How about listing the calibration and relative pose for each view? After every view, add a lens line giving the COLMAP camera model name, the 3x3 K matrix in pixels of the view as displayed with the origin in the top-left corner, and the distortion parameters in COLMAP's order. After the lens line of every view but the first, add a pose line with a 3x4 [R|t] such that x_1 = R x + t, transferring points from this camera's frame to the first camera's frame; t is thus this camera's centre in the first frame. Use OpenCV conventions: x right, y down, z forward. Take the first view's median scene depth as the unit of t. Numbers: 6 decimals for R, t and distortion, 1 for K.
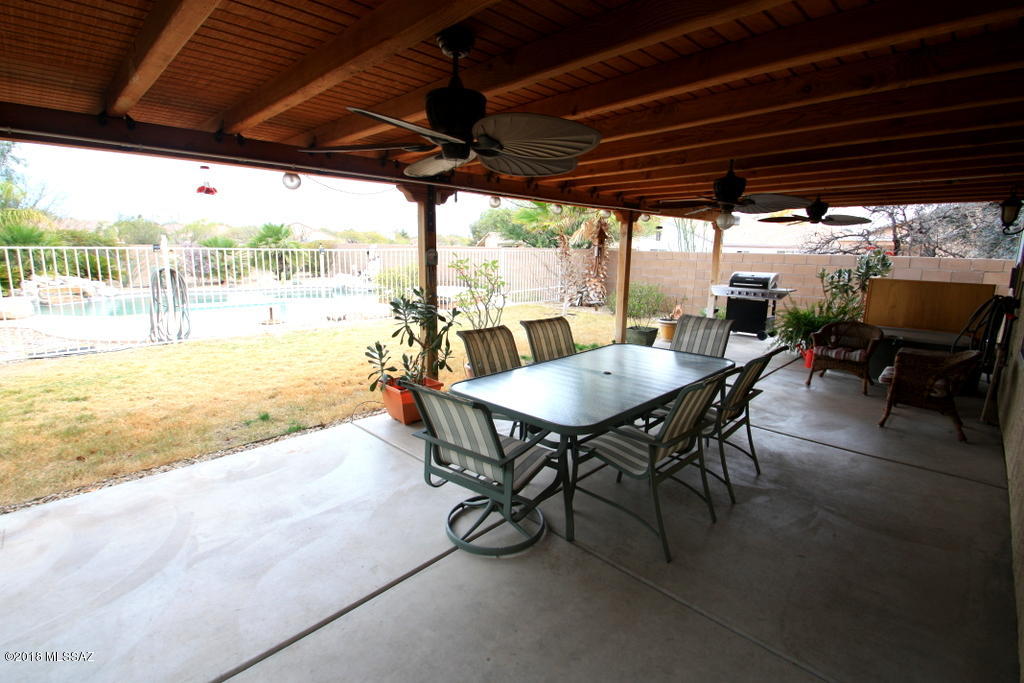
lens RADIAL K [[479.1, 0, 515.5], [0, 479.1, 342.2], [0, 0, 1]] dist [-0.000750, -0.002267]
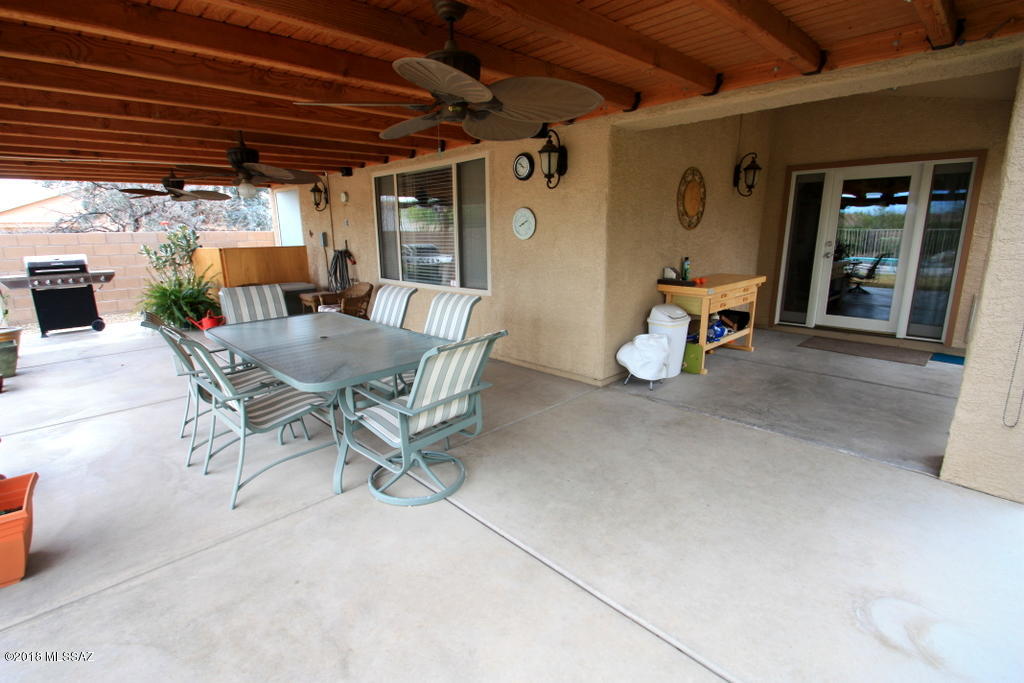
lens RADIAL K [[479.1, 0, 507.8], [0, 479.1, 336.5], [0, 0, 1]] dist [-0.000750, -0.002267]
pose [[0.006215, -0.230121, 0.973142, -0.428966], [0.210617, 0.951632, 0.223689, -0.044579], [-0.977549, 0.203570, 0.054382, 0.305569]]
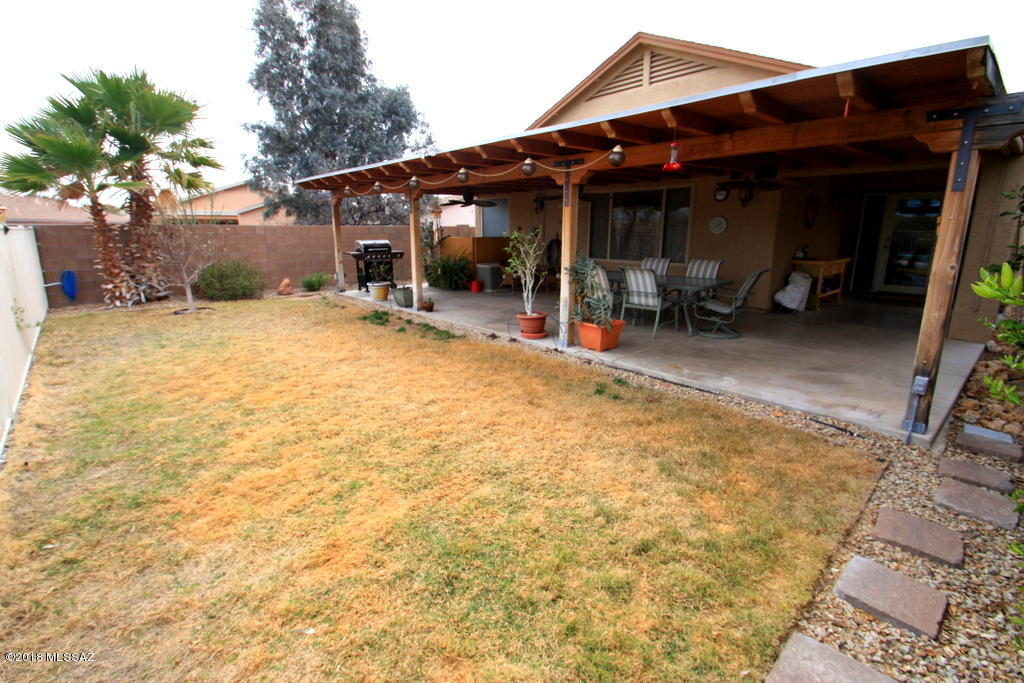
lens RADIAL K [[479.1, 0, 504.5], [0, 479.1, 340.4], [0, 0, 1]] dist [-0.000750, -0.002267]
pose [[0.051080, -0.245401, 0.968075, -1.047898], [0.198726, 0.952453, 0.230955, -0.156237], [-0.978723, 0.180585, 0.097419, 0.781934]]
